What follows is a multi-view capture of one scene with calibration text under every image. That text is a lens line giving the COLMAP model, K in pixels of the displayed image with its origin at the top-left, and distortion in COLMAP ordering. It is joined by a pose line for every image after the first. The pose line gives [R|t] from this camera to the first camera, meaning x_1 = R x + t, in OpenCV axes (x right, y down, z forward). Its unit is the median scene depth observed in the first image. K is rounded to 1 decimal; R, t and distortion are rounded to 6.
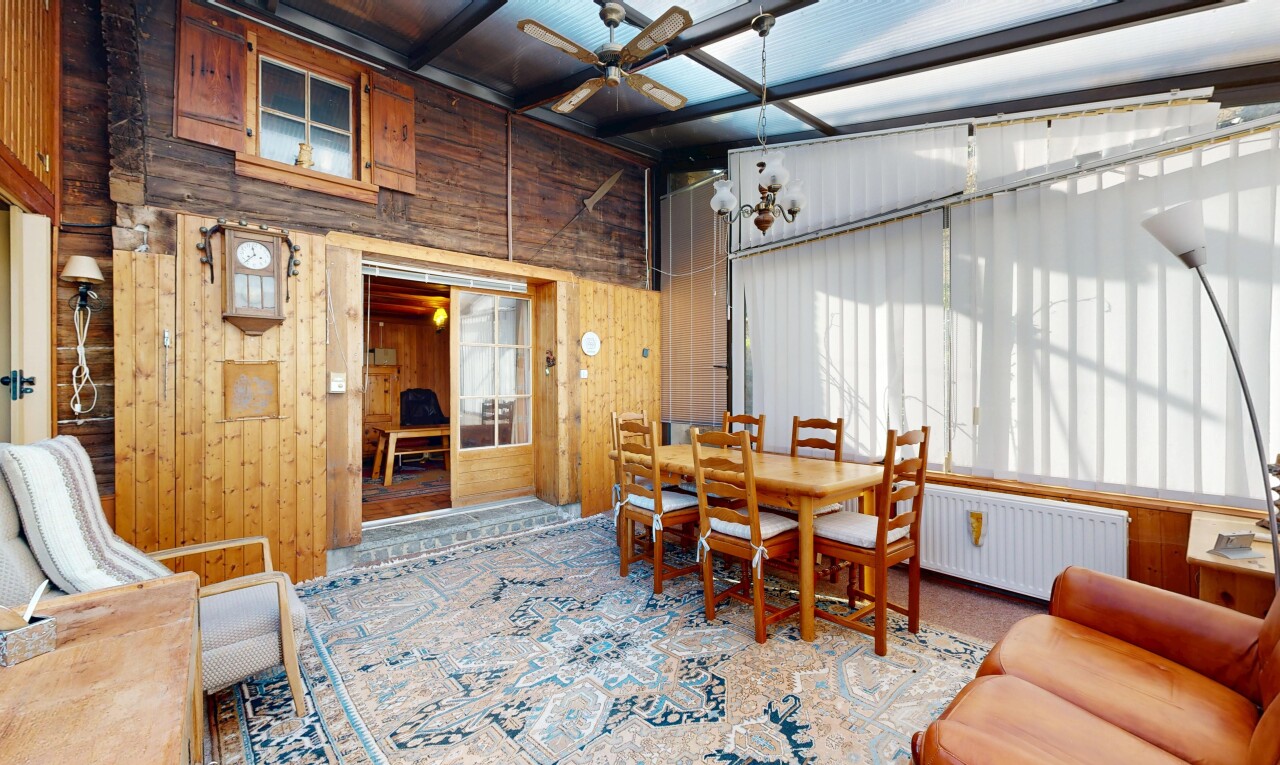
lens RADIAL K [[499.9, 0, 639.9], [0, 499.9, 383.0], [0, 0, 1]] dist [0.001691, -0.000075]
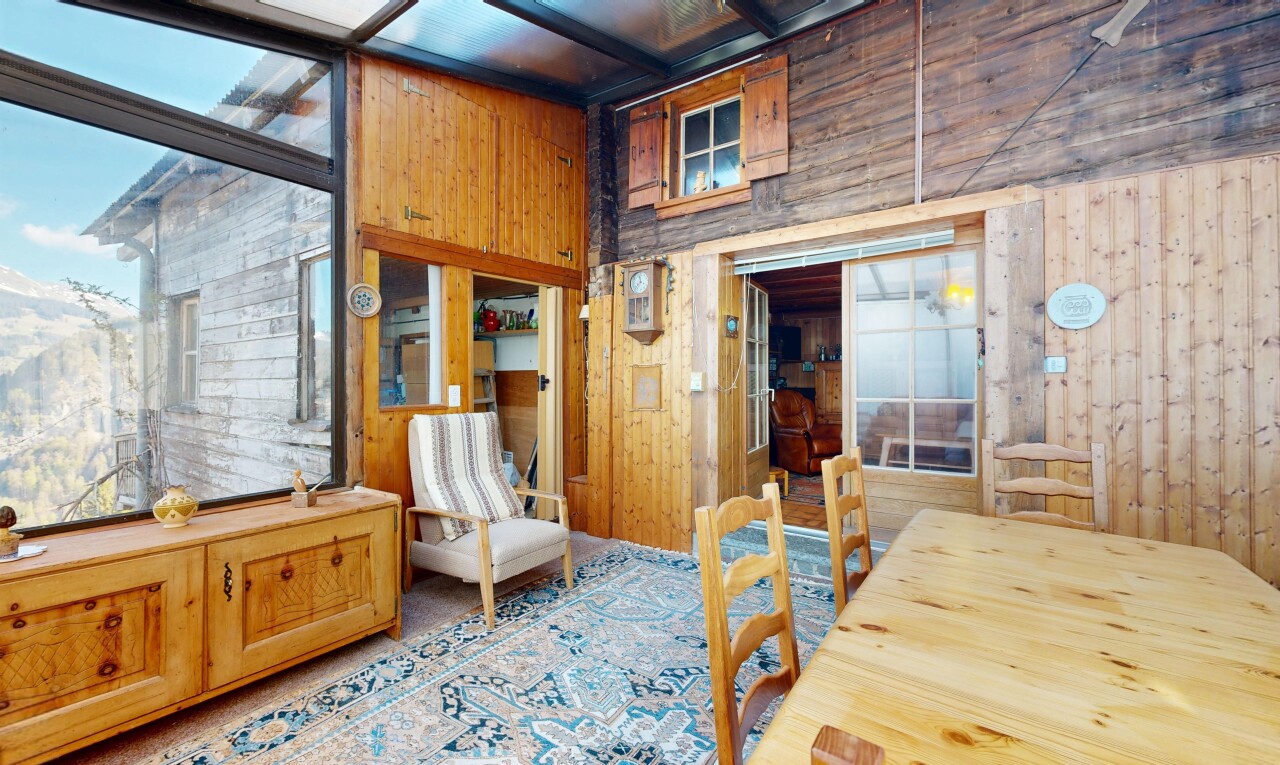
lens RADIAL K [[499.9, 0, 640.0], [0, 499.9, 382.6], [0, 0, 1]] dist [0.001691, -0.000075]
pose [[0.243826, 0.006193, -0.969799, 0.441274], [0.004942, 0.999959, 0.007628, -0.007647], [0.969806, -0.006652, 0.243786, 0.639017]]
